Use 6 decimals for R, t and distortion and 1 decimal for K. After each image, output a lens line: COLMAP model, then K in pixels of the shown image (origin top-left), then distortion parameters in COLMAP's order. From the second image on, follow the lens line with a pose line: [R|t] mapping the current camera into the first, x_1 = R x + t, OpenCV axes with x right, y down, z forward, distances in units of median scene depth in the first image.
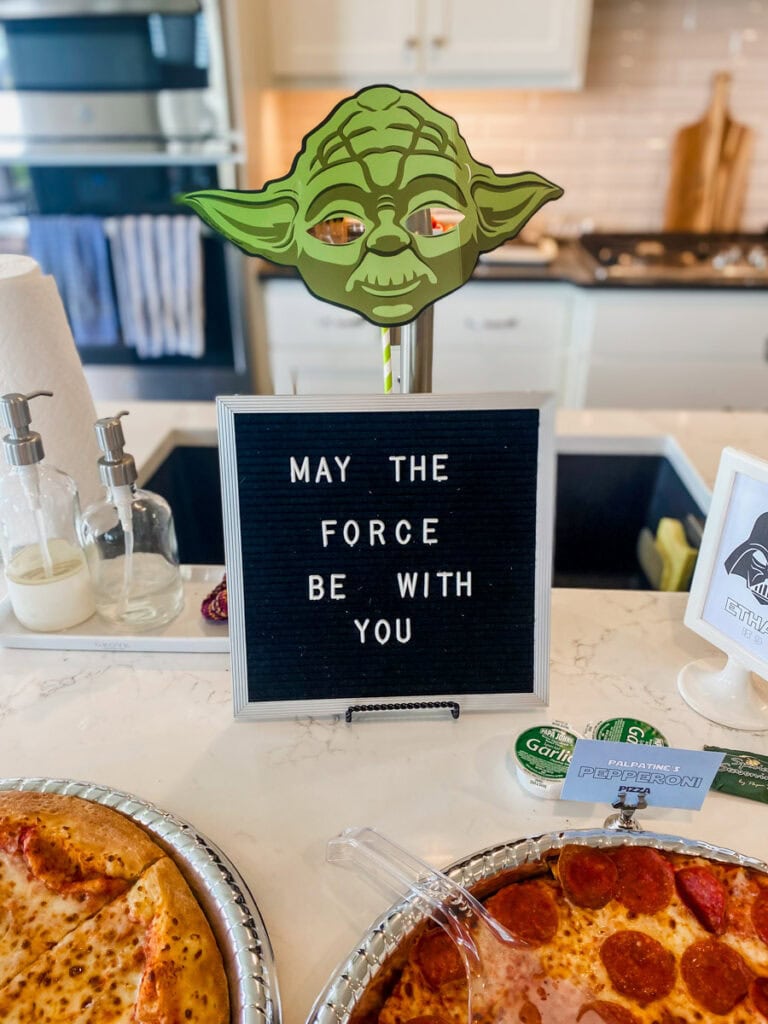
lens RADIAL K [[780.9, 0, 389.8], [0, 780.9, 517.8], [0, 0, 1]] dist [0.037497, -0.031276]
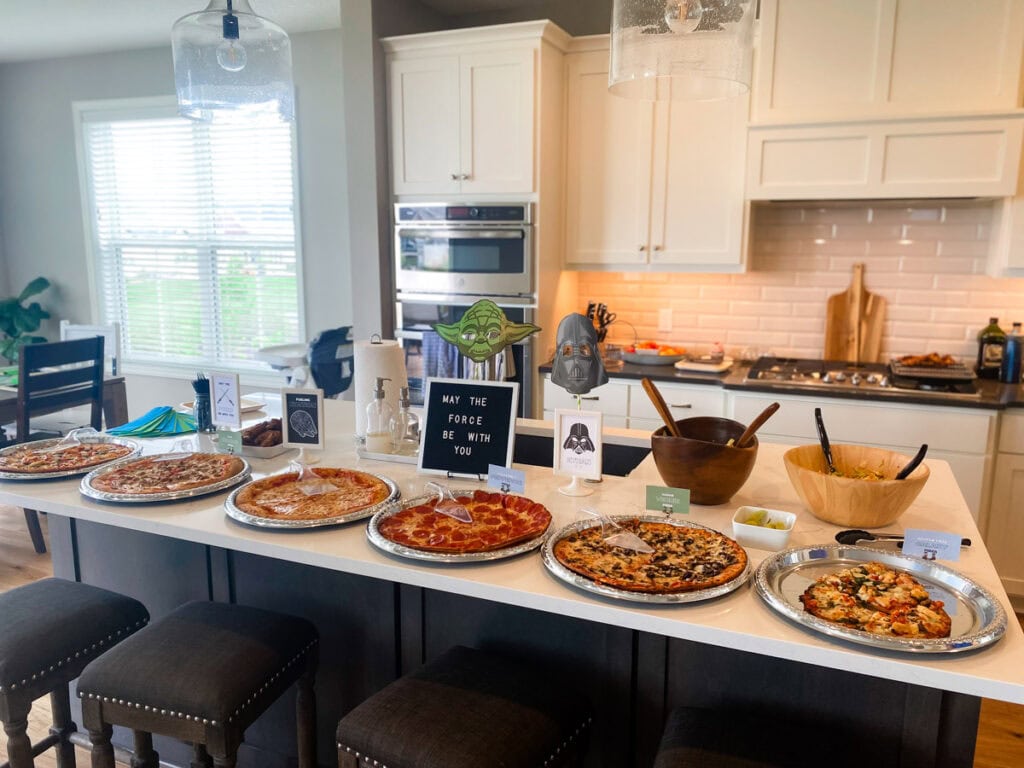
lens RADIAL K [[780.9, 0, 509.5], [0, 780.9, 381.2], [0, 0, 1]] dist [0.037497, -0.031276]
pose [[0.940178, 0.069547, -0.333511, 1.255623], [-0.169428, 0.944748, -0.280616, 0.760667], [0.295568, 0.320335, 0.900014, -1.991677]]
